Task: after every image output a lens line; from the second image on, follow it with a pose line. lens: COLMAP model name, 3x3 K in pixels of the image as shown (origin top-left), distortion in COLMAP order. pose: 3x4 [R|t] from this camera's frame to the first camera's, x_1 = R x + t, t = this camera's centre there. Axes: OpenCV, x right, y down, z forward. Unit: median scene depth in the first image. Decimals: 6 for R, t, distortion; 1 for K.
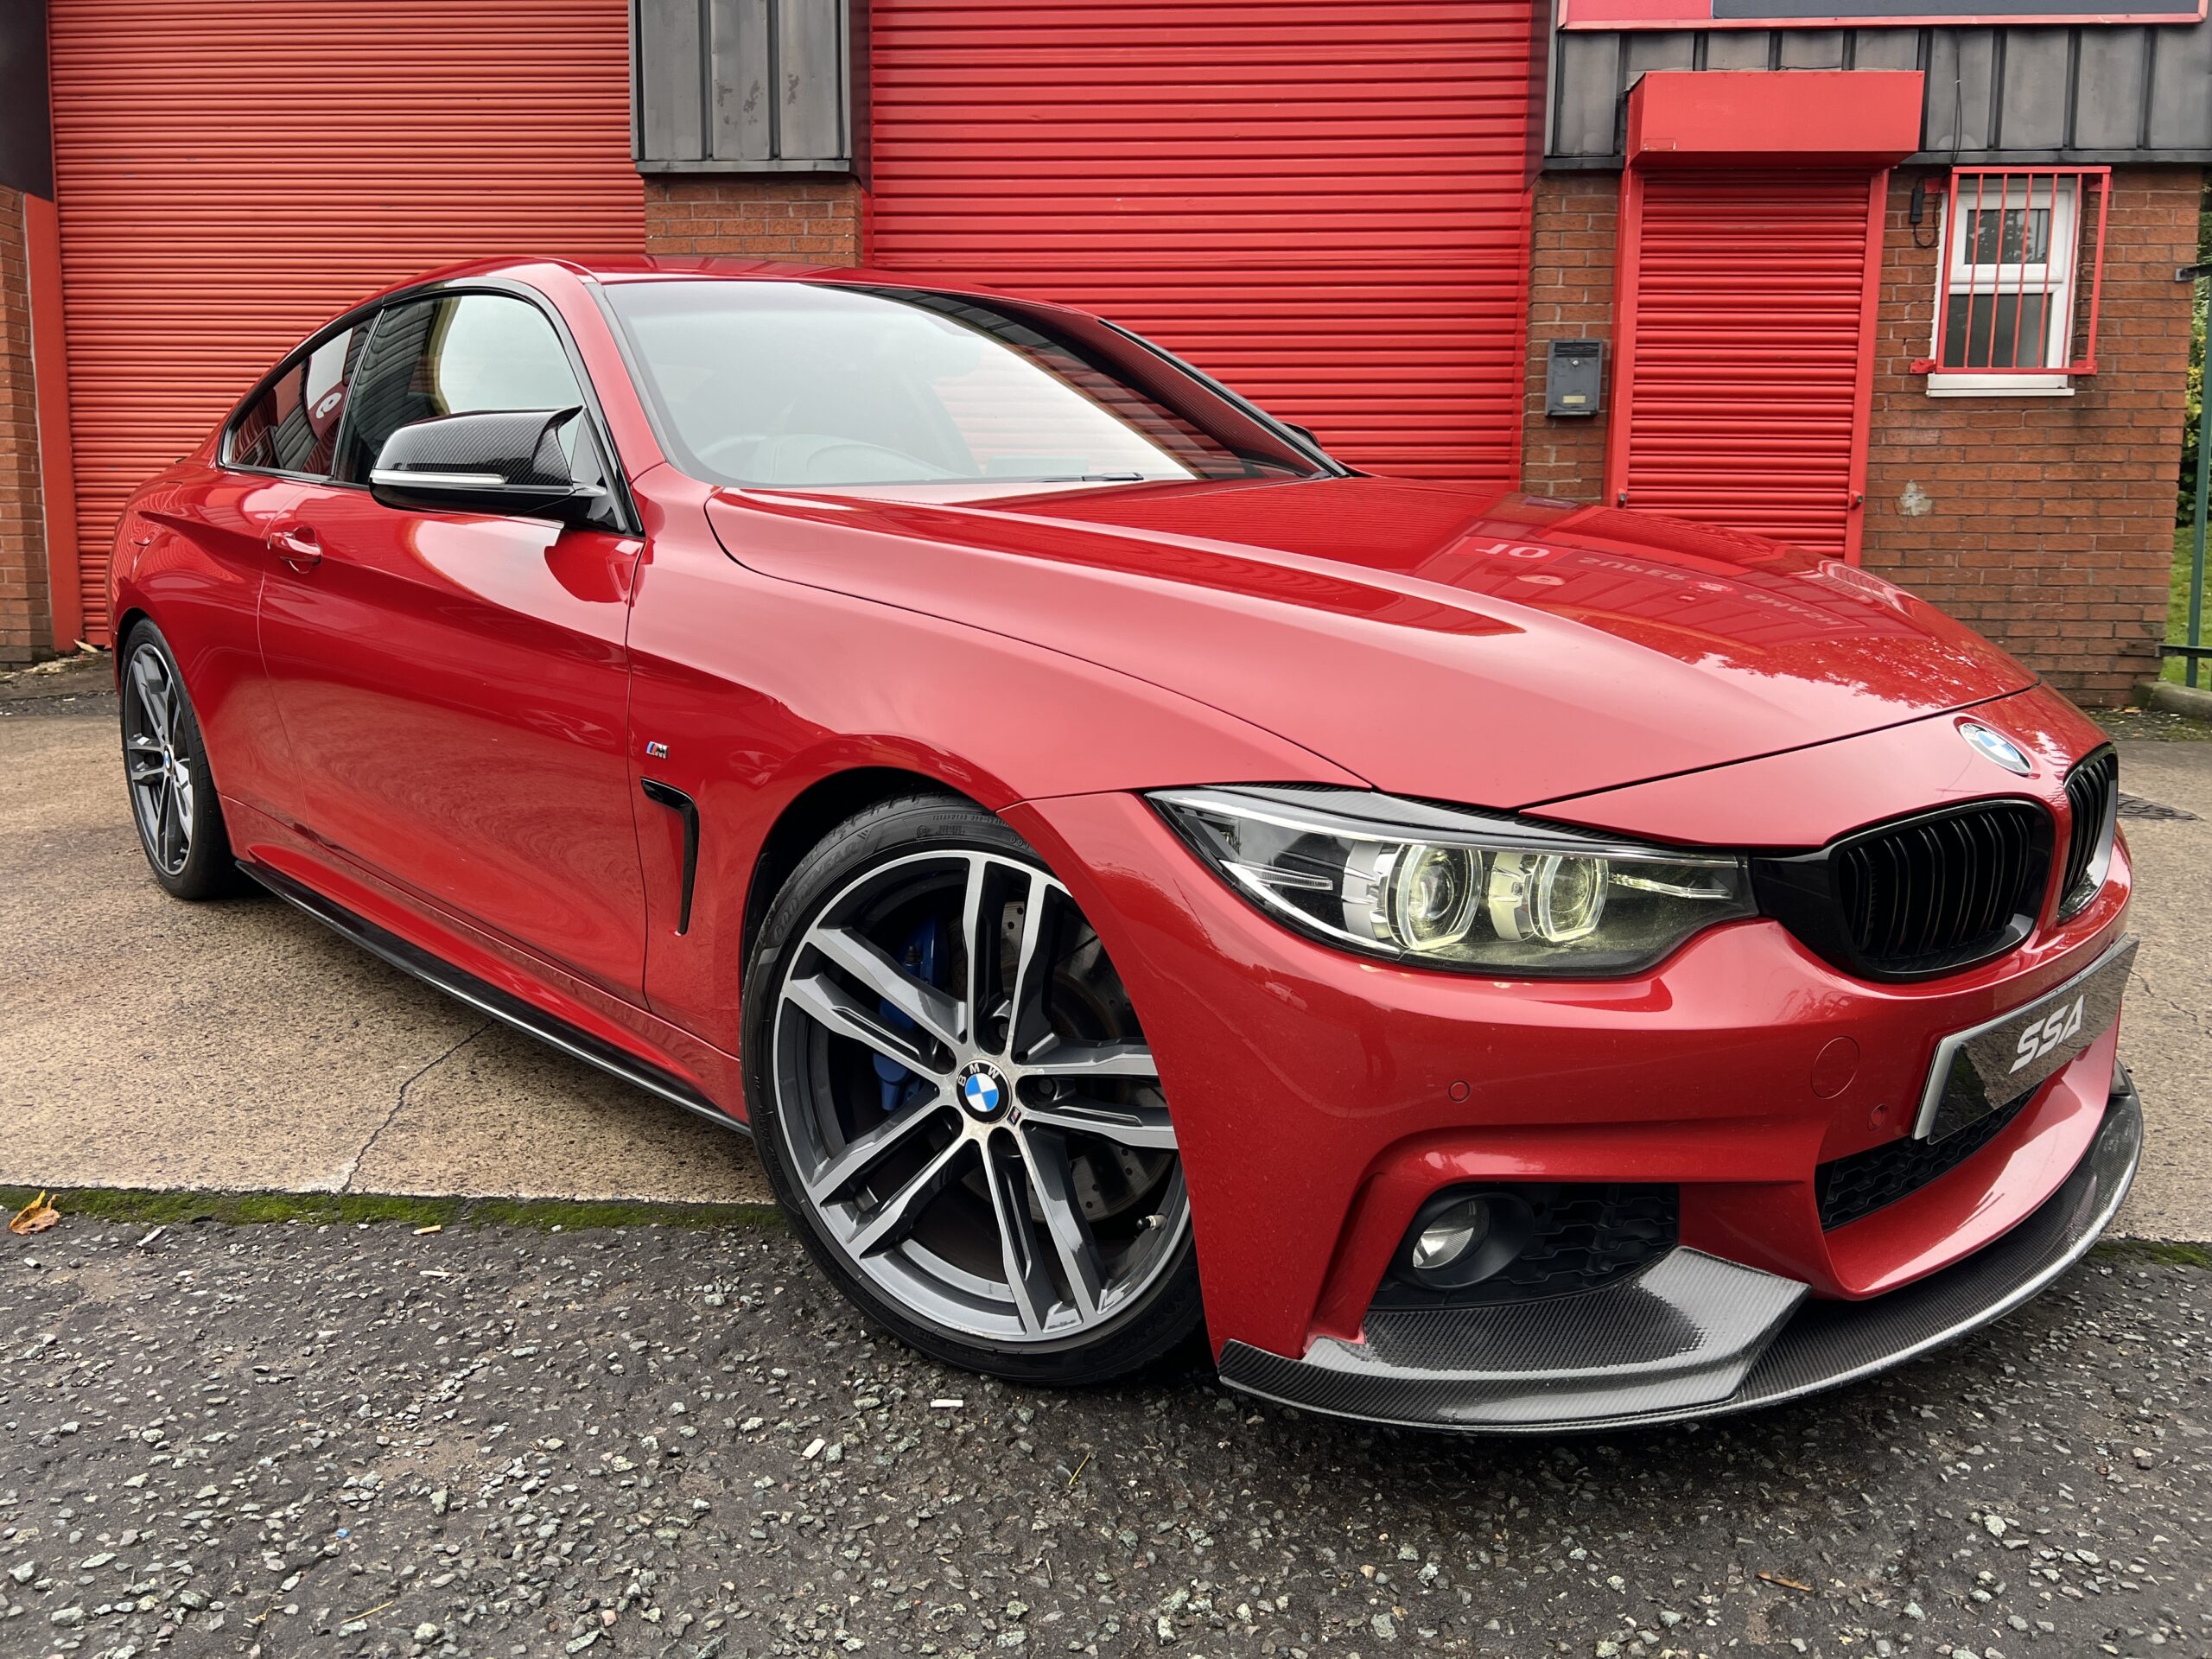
lens RADIAL K [[1666.4, 0, 1094.6], [0, 1666.4, 821.4], [0, 0, 1]] dist [0.038817, -0.045947]
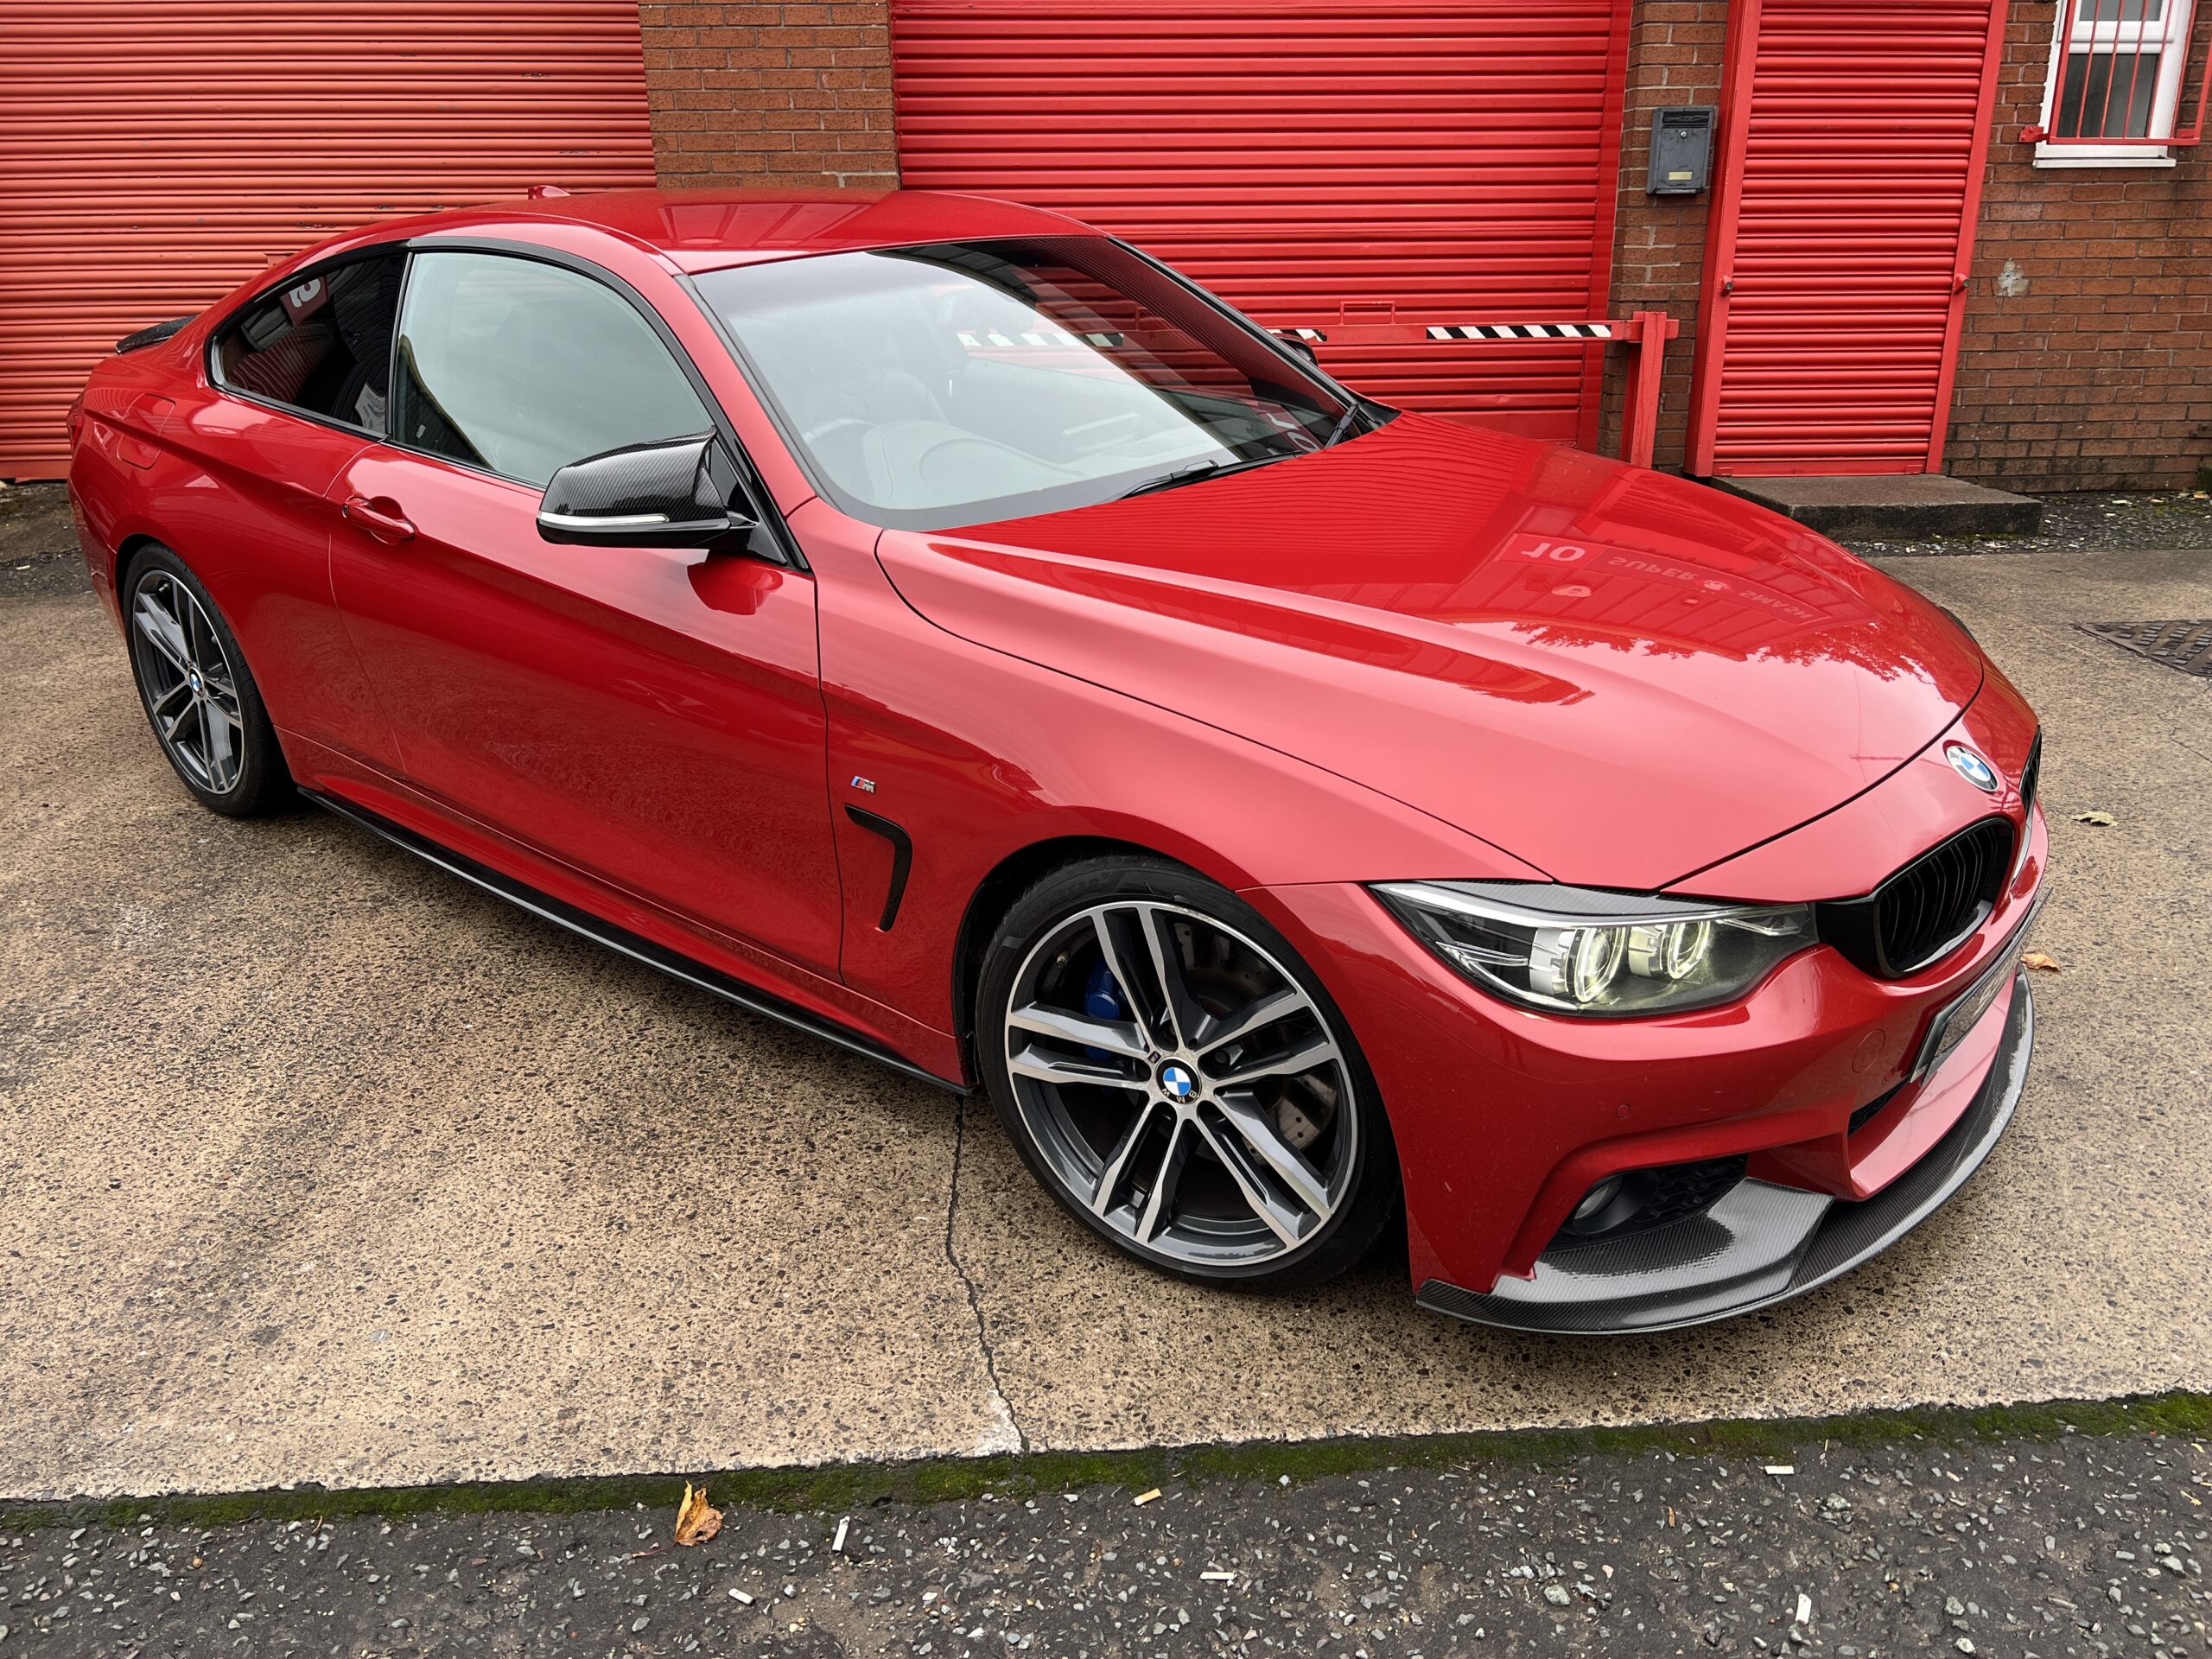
lens RADIAL K [[1666.4, 0, 1121.7], [0, 1666.4, 840.0], [0, 0, 1]] dist [0.038817, -0.045947]
pose [[0.992207, -0.057189, 0.110704, -0.147931], [0.034400, 0.979646, 0.197764, -0.085383], [-0.119761, -0.192415, 0.973978, 0.056622]]
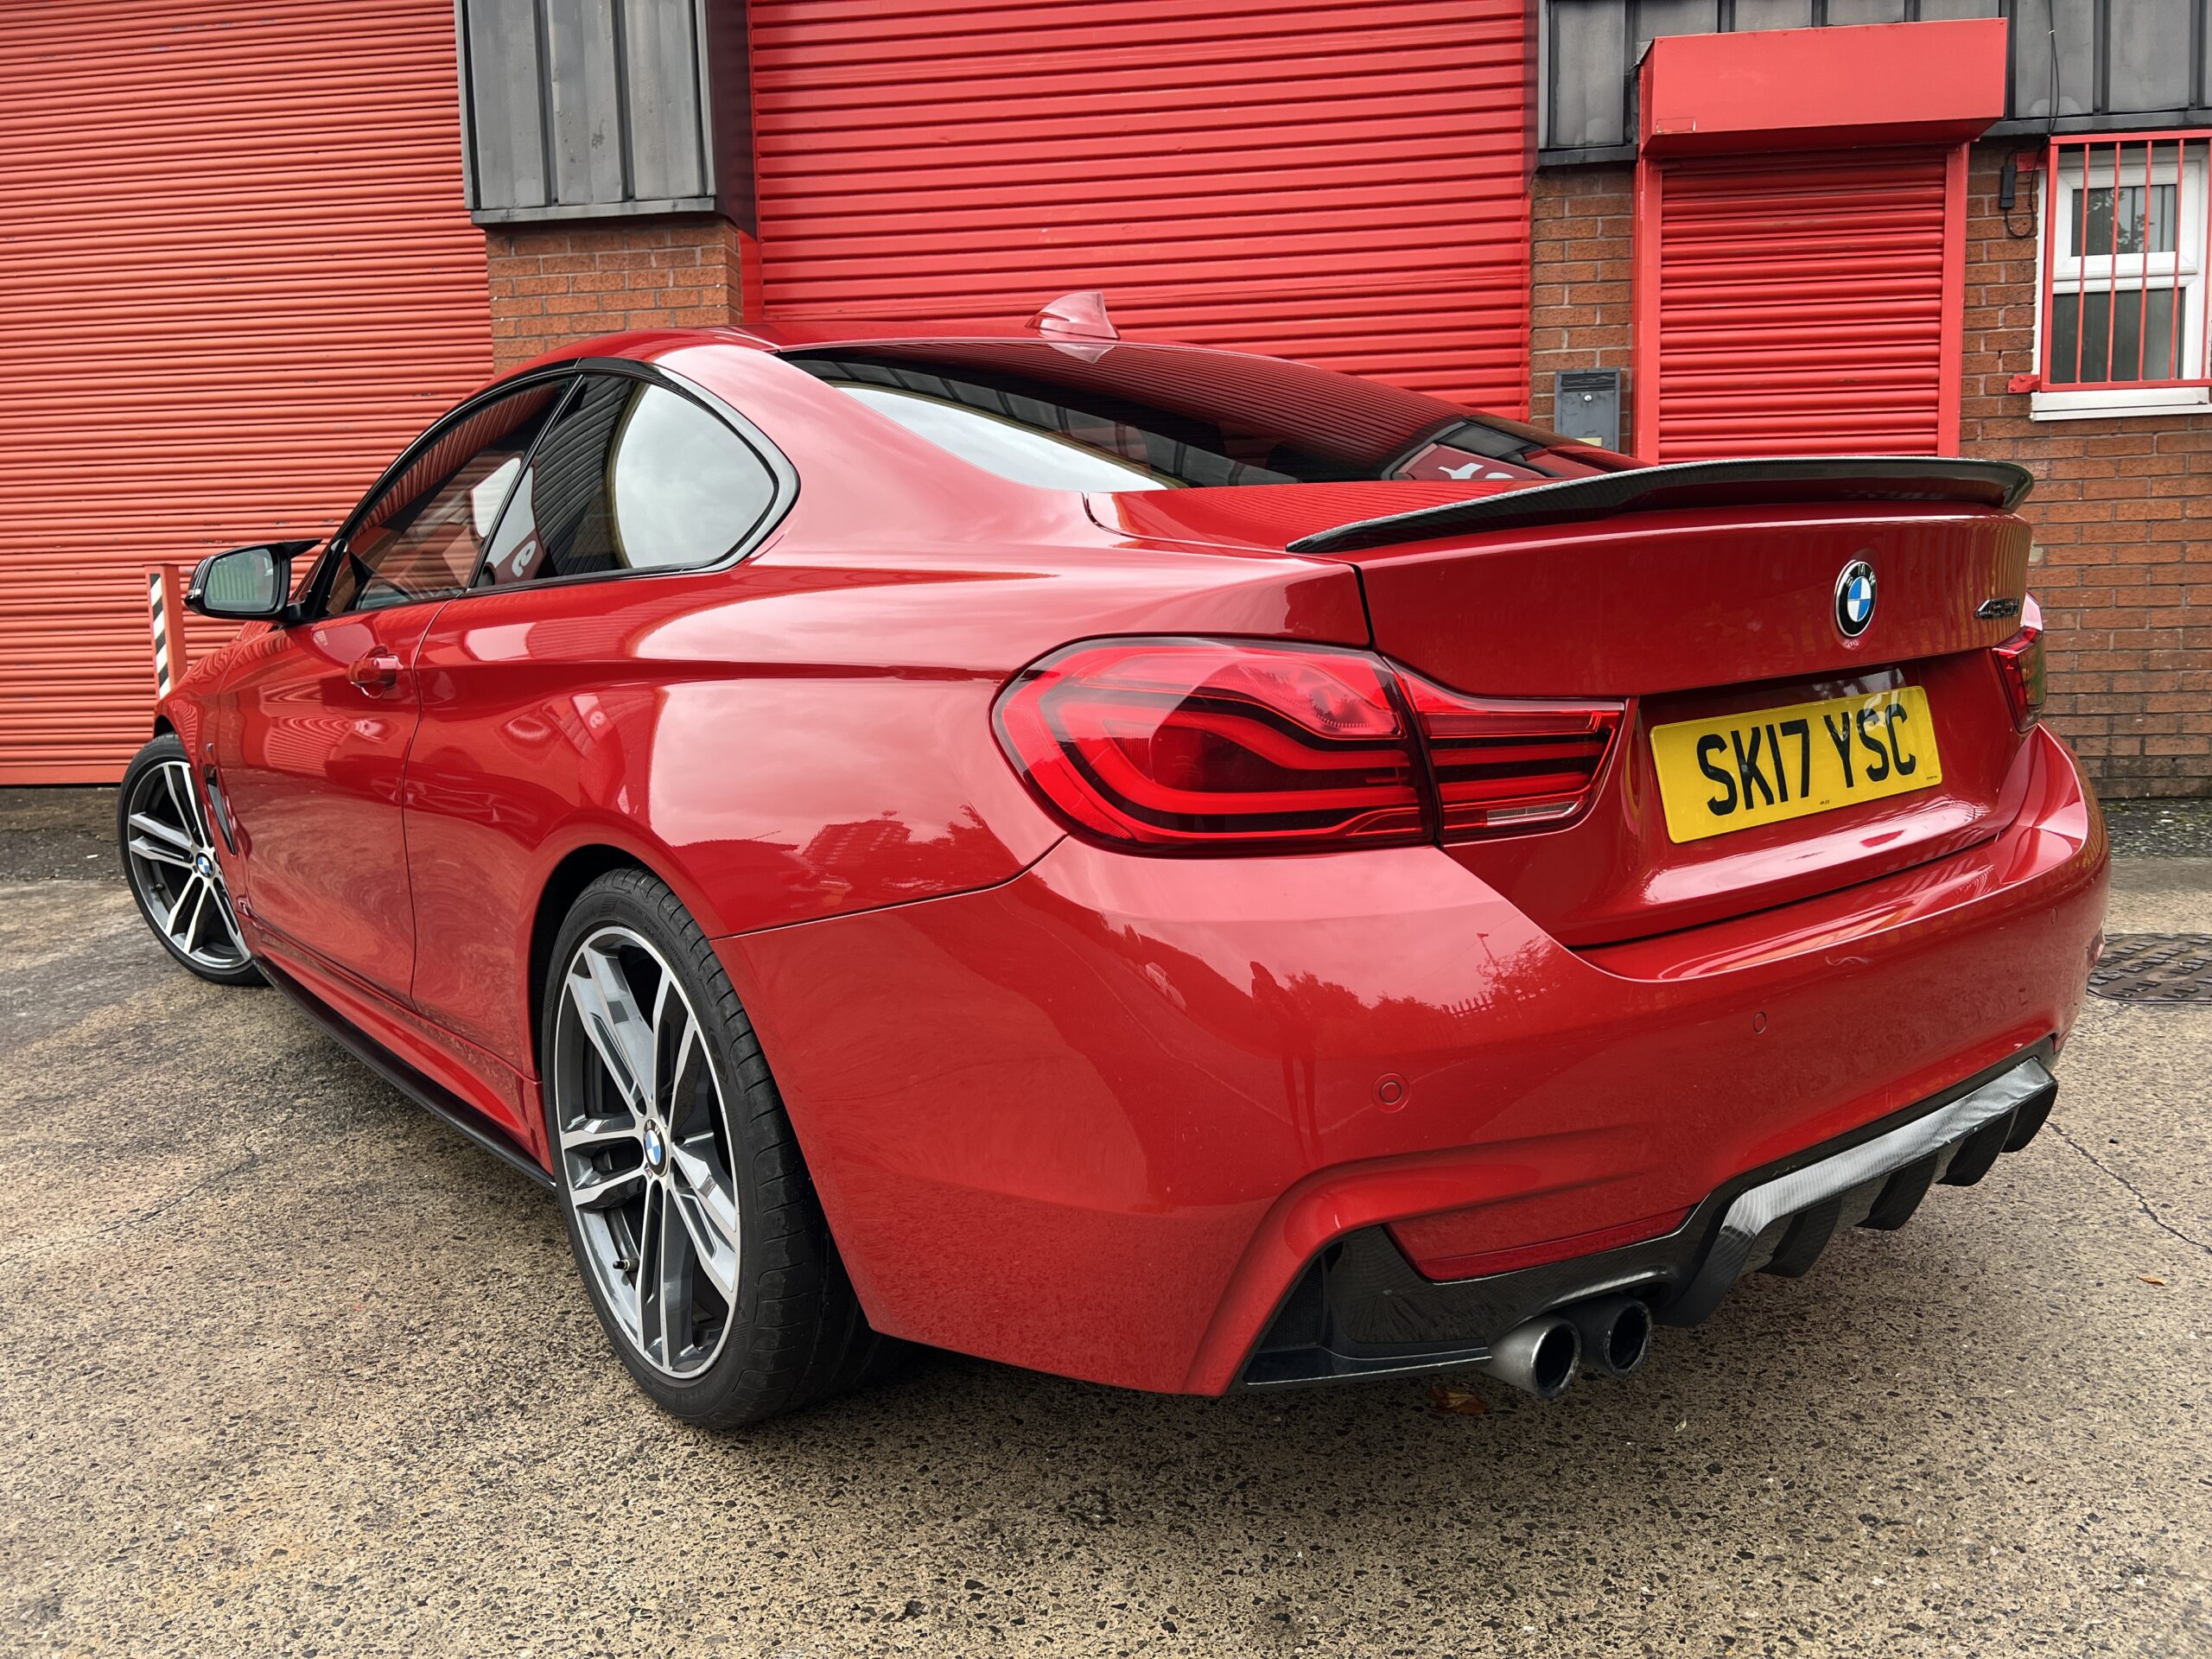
lens RADIAL K [[1666.4, 0, 1118.3], [0, 1666.4, 831.9], [0, 0, 1]] dist [0.038817, -0.045947]
pose [[0.997979, -0.027809, -0.057141, 0.099086], [0.026209, 0.999248, -0.028576, -0.044238], [0.057893, 0.027021, 0.997957, 0.174991]]
